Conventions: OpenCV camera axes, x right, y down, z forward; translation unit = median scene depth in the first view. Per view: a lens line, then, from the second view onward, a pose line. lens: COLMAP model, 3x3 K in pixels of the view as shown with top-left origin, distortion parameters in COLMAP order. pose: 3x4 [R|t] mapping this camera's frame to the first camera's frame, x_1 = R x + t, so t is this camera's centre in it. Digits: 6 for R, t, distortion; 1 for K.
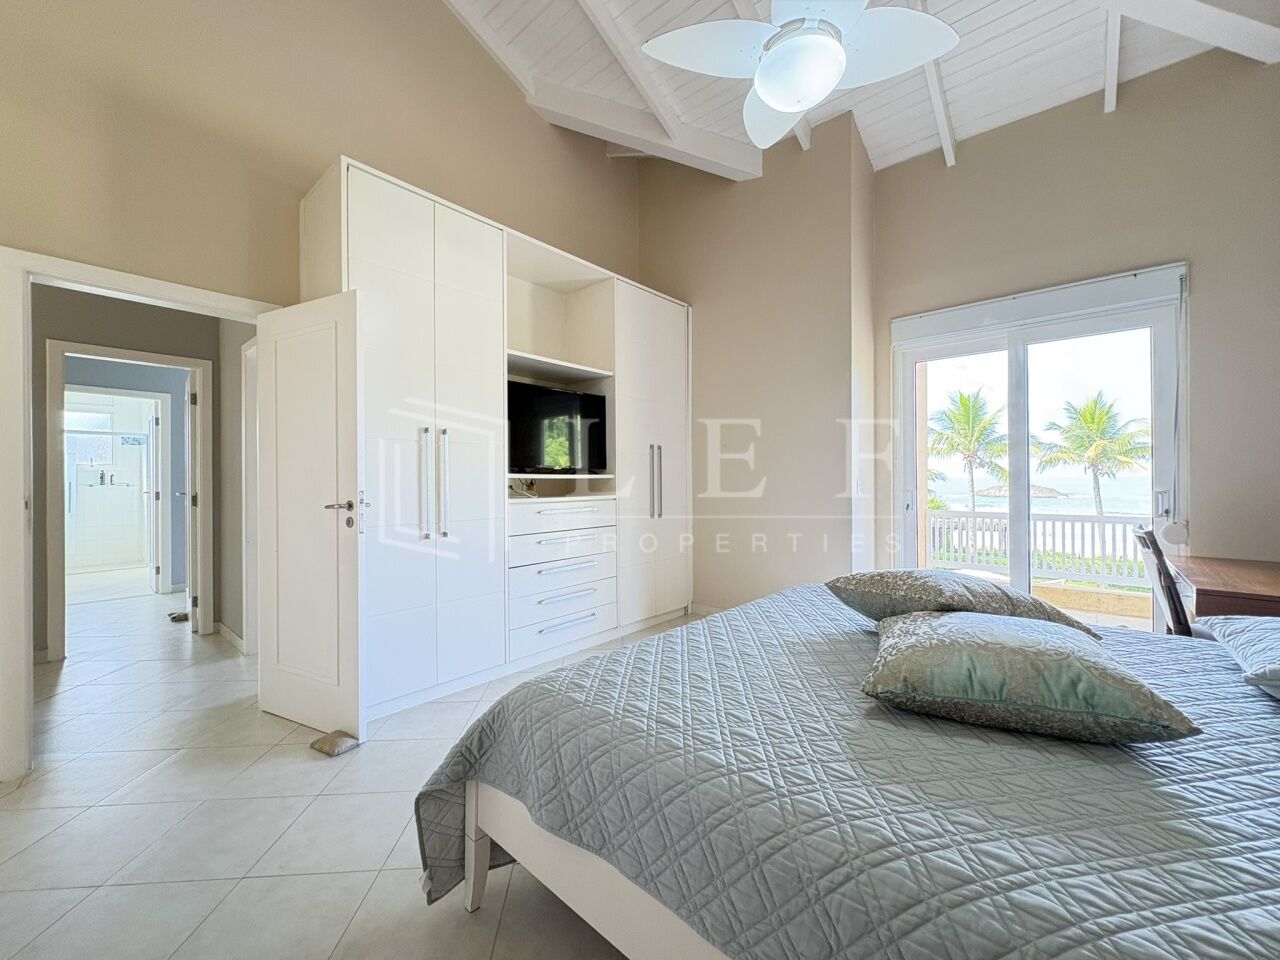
lens RADIAL K [[508.8, 0, 640.0], [0, 508.8, 480.0], [0, 0, 1]] dist [0.002263, 0.000102]
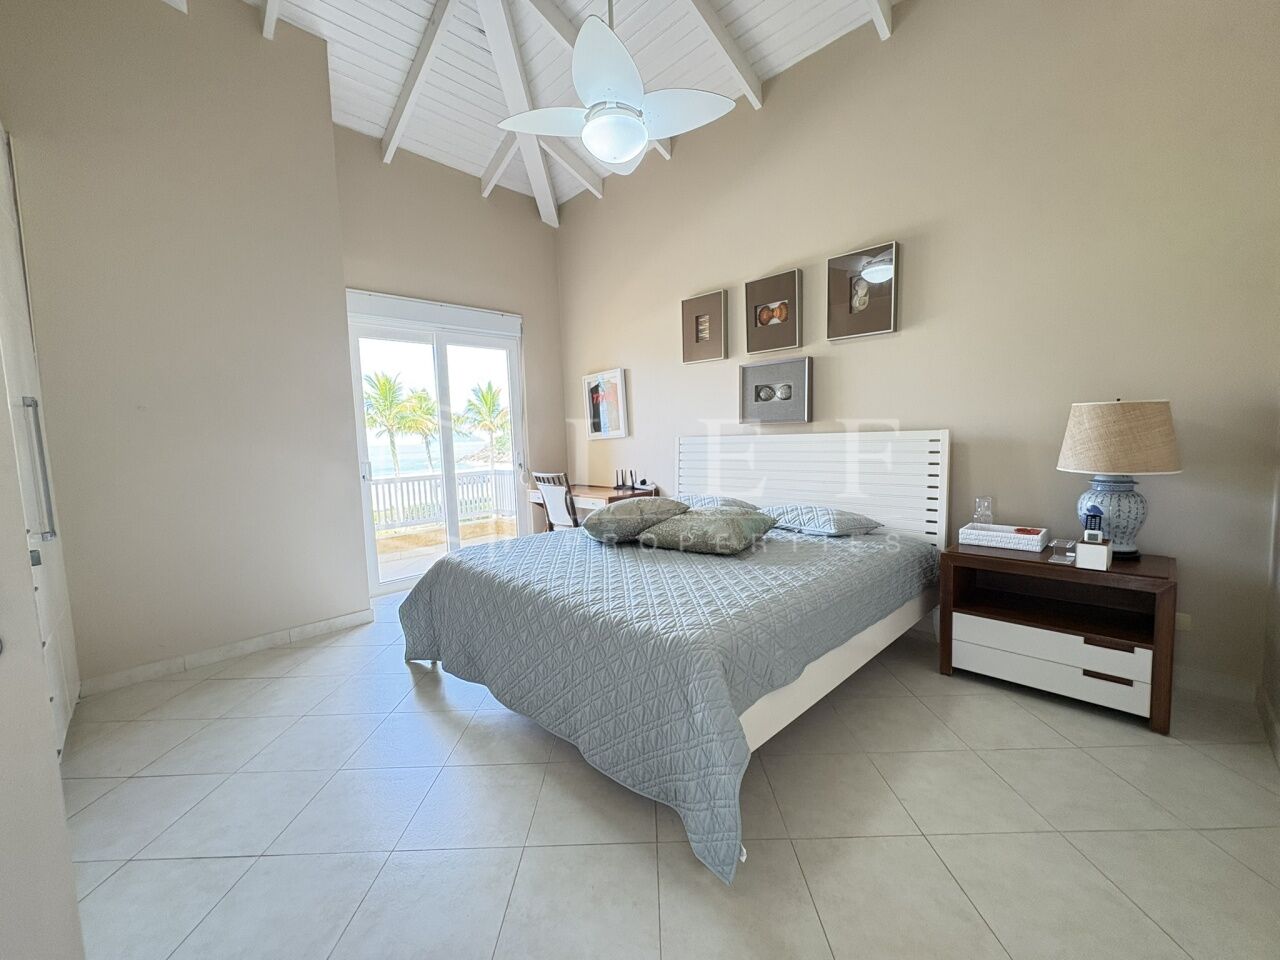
lens RADIAL K [[508.8, 0, 640.0], [0, 508.8, 480.0], [0, 0, 1]] dist [0.002263, 0.000102]
pose [[0.069817, -0.084473, 0.993977, -0.524099], [0.037949, 0.995912, 0.081972, -0.008605], [-0.996838, 0.031997, 0.072738, 0.424864]]
